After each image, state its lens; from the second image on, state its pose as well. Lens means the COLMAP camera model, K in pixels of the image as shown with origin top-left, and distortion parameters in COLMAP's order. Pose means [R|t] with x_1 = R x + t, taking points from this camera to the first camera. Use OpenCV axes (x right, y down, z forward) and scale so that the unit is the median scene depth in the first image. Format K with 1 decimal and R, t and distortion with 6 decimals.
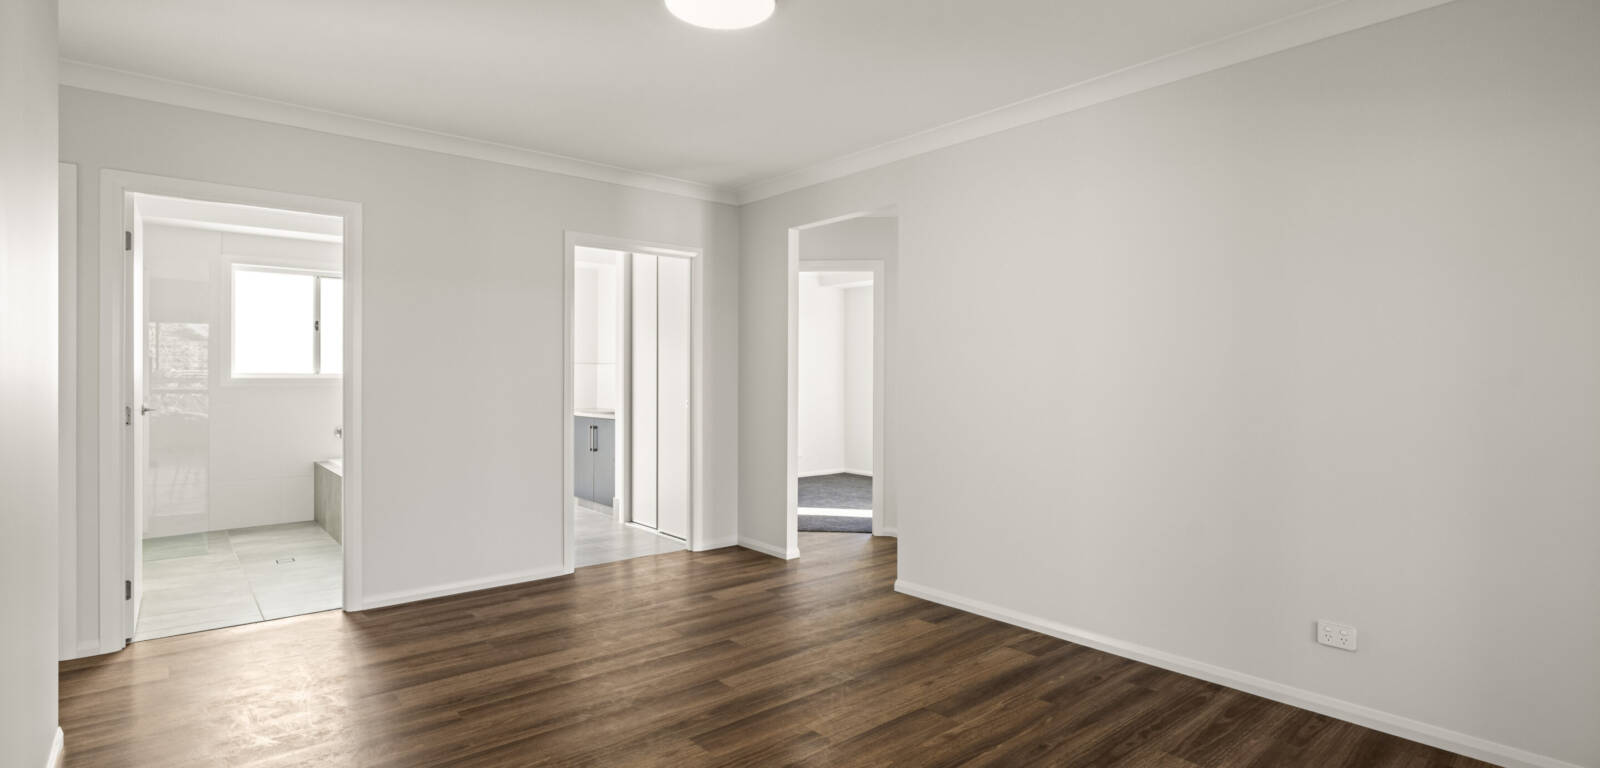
lens RADIAL K [[756.3, 0, 800.0], [0, 756.3, 384.0], [0, 0, 1]] dist [0.000946, 0.000201]
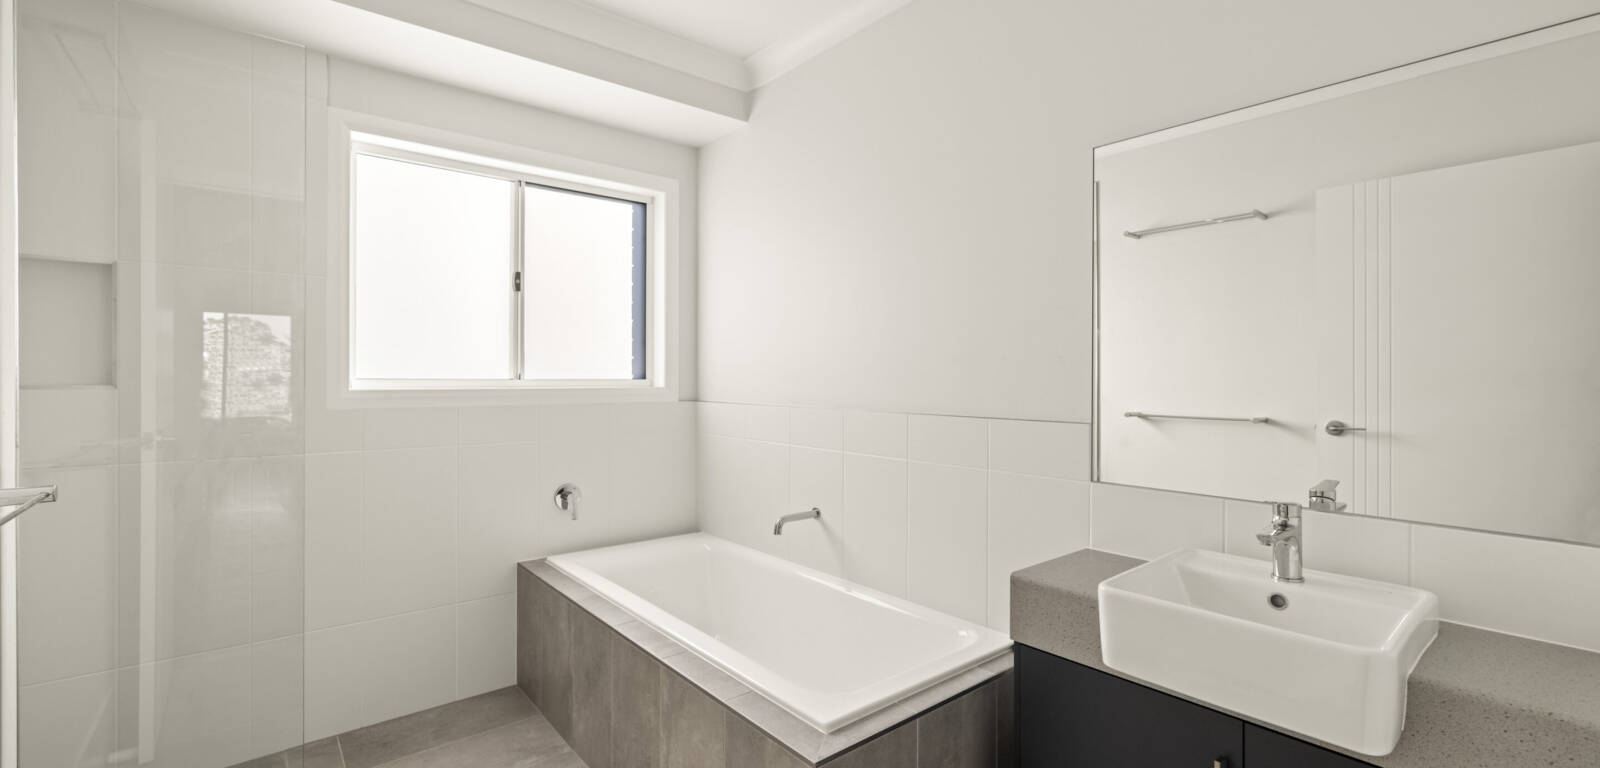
lens RADIAL K [[677.0, 0, 796.5], [0, 677.0, 378.8], [0, 0, 1]] dist [0.000370, 0.000180]
pose [[0.999796, -0.003725, -0.019851, -0.448454], [0.003605, 0.999975, -0.006034, -0.010630], [0.019873, 0.005961, 0.999785, 0.563043]]
